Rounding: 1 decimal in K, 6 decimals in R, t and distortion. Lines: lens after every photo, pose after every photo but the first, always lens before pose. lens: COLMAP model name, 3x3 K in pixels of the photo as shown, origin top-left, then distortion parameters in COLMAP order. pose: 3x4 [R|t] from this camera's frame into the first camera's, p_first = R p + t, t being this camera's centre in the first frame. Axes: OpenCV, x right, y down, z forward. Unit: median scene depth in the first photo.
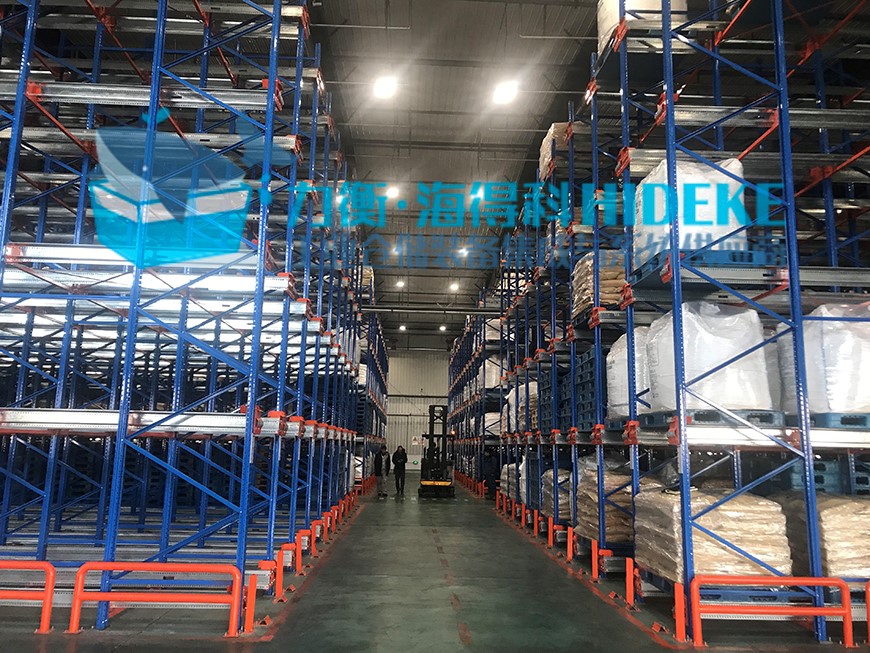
lens RADIAL K [[703.7, 0, 429.0], [0, 703.7, 324.8], [0, 0, 1]] dist [0.039074, -0.039659]
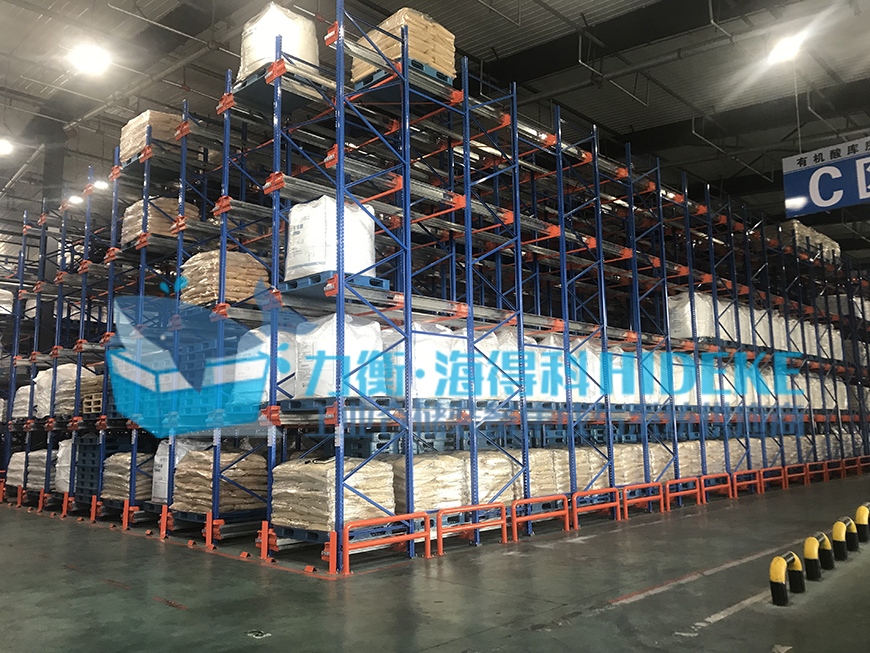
lens RADIAL K [[703.7, 0, 427.6], [0, 703.7, 322.6], [0, 0, 1]] dist [0.039074, -0.039659]
pose [[0.730767, 0.061850, 0.679819, -0.398289], [-0.082112, 0.996620, -0.002408, -0.026089], [-0.677670, -0.054061, 0.733376, -0.045270]]
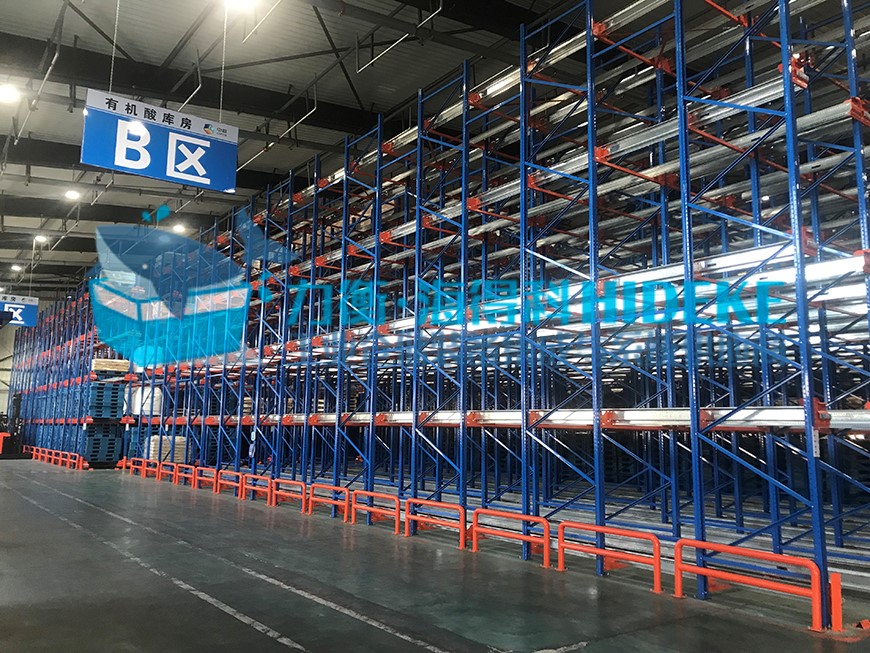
lens RADIAL K [[703.7, 0, 435.3], [0, 703.7, 324.0], [0, 0, 1]] dist [0.039074, -0.039659]
pose [[0.583361, -0.133846, -0.801108, 0.215042], [0.136815, 0.988428, -0.065515, 0.005745], [0.800607, -0.071385, 0.594923, 0.008580]]
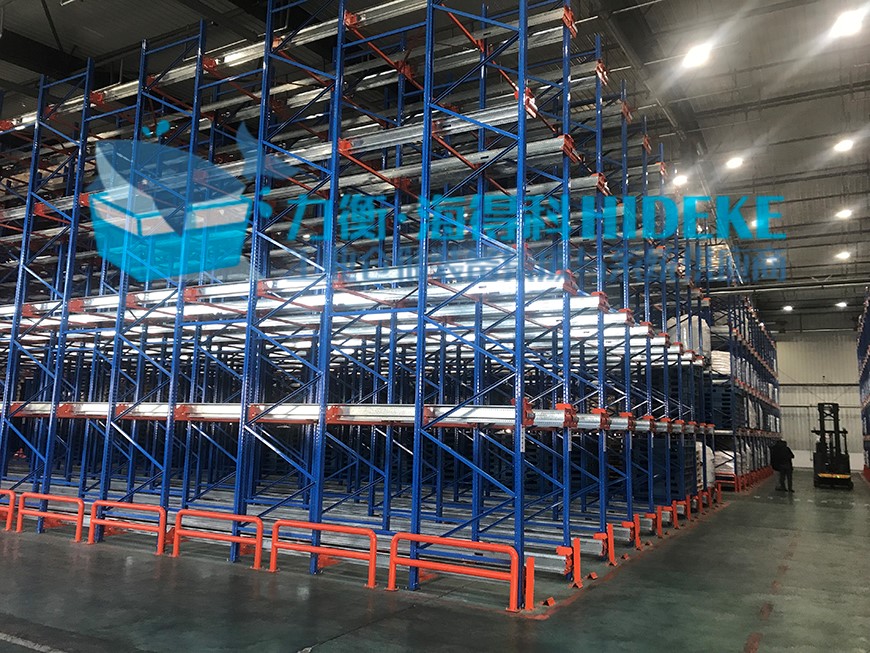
lens RADIAL K [[703.7, 0, 429.8], [0, 703.7, 322.6], [0, 0, 1]] dist [0.039074, -0.039659]
pose [[0.862901, -0.074648, -0.499830, 0.151677], [0.077656, 0.996870, -0.014816, 0.003939], [0.499371, -0.026030, 0.865997, 0.007007]]
